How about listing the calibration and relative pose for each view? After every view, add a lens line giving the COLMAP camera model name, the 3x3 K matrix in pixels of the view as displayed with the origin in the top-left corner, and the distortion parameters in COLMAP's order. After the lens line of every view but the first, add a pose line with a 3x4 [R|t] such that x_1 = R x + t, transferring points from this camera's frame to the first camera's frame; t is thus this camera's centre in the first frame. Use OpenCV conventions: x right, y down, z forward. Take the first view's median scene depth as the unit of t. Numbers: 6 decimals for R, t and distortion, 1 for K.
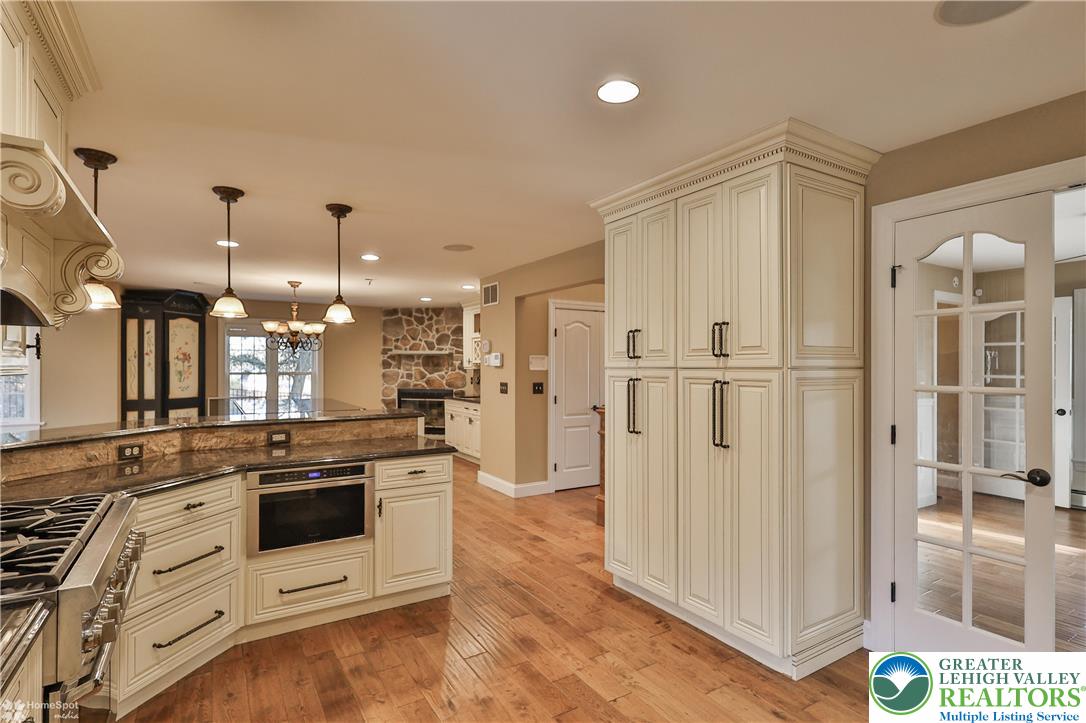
lens RADIAL K [[541.0, 0, 536.4], [0, 541.0, 366.0], [0, 0, 1]] dist [0.002170, 0.001410]
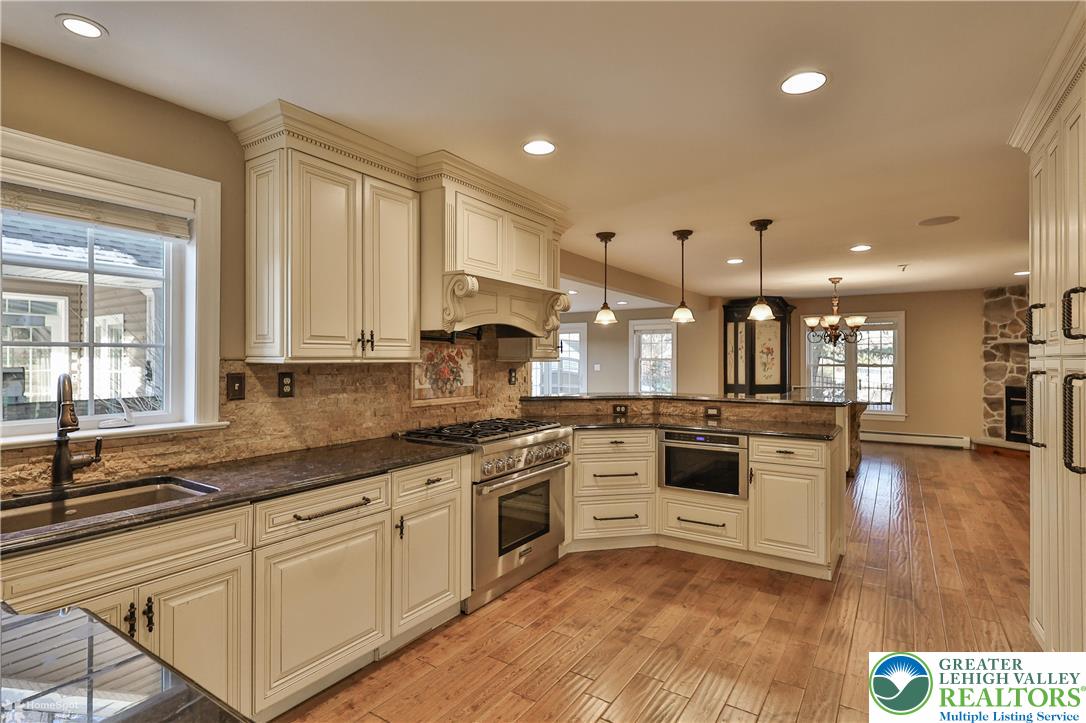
lens RADIAL K [[541.0, 0, 545.0], [0, 541.0, 358.9], [0, 0, 1]] dist [0.002170, 0.001410]
pose [[0.423642, -0.002320, -0.905827, 0.374480], [0.000705, 0.999997, -0.002231, 0.005365], [0.905830, 0.000306, 0.423642, 0.057817]]
